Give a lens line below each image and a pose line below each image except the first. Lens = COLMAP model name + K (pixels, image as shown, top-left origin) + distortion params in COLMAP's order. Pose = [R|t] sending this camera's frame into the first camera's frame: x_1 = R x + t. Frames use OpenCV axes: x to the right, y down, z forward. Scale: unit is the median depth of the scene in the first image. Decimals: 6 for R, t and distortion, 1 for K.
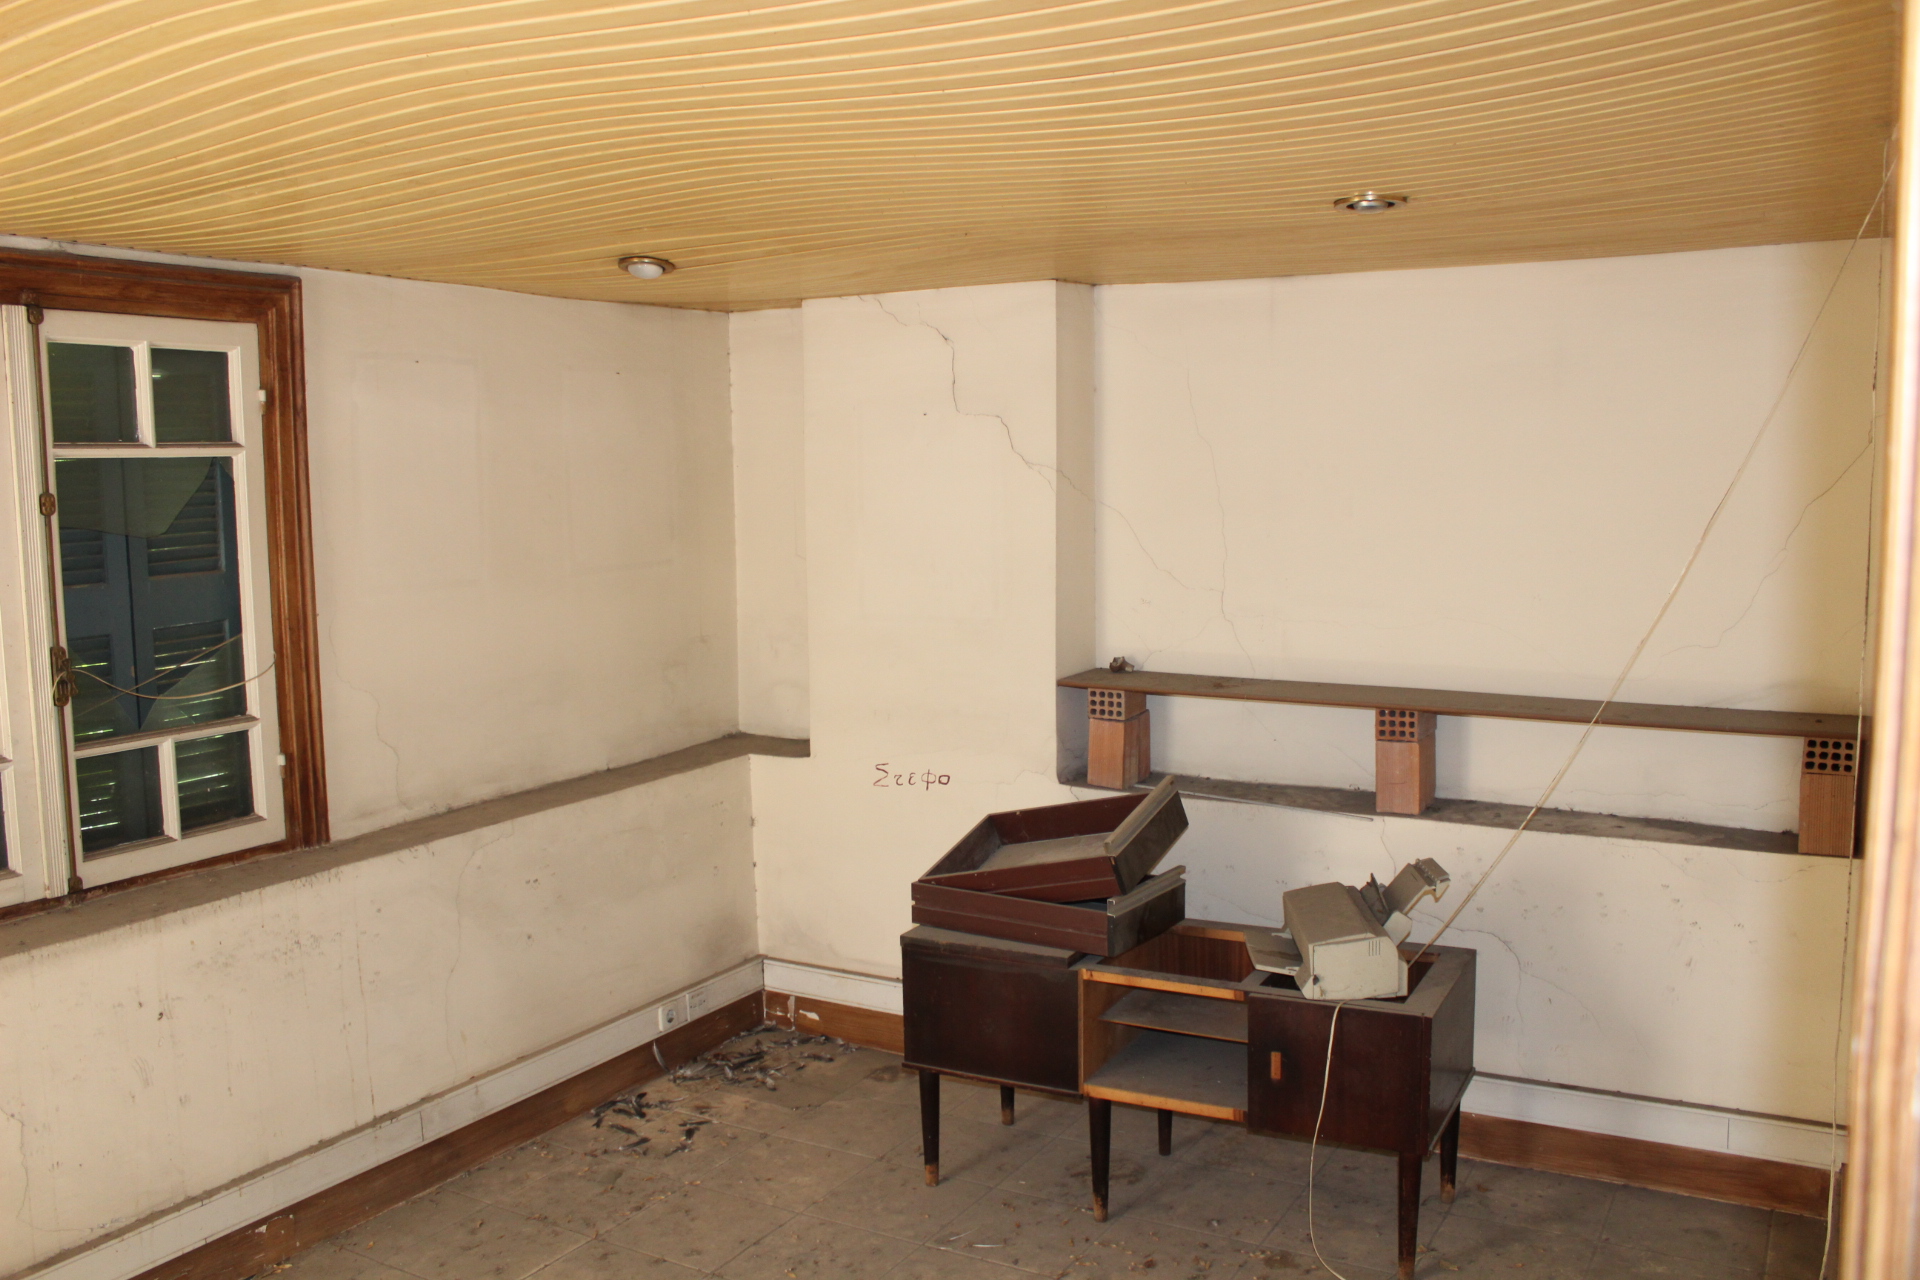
lens RADIAL K [[1605.6, 0, 967.4], [0, 1605.6, 644.2], [0, 0, 1]] dist [-0.135447, 0.094220]
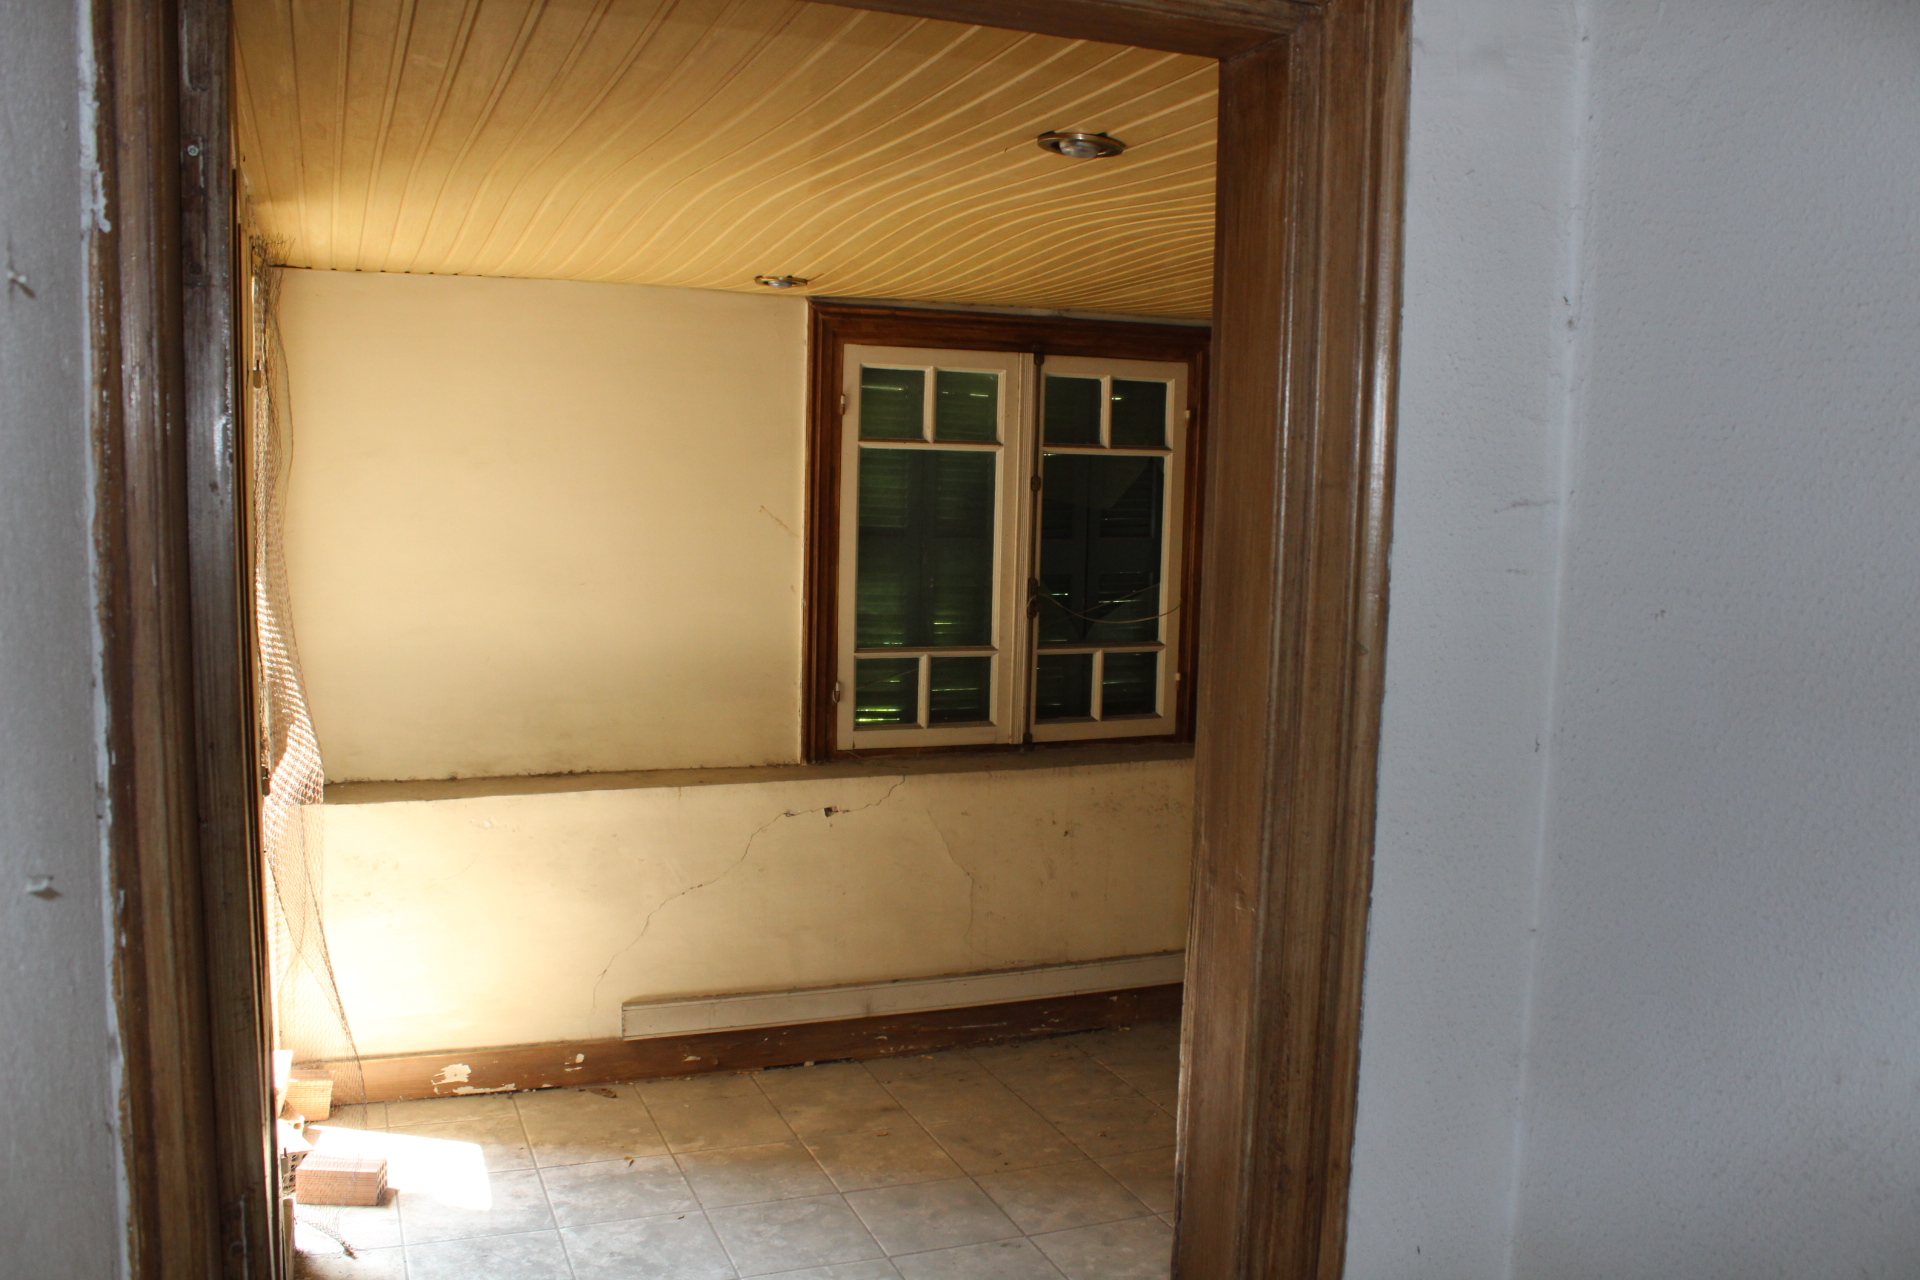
lens RADIAL K [[1605.6, 0, 957.5], [0, 1605.6, 643.3], [0, 0, 1]] dist [-0.135447, 0.094220]
pose [[0.787299, 0.100600, -0.608308, 0.290929], [-0.099516, 0.994397, 0.035652, 0.014703], [0.608487, 0.032468, 0.792900, -0.262847]]
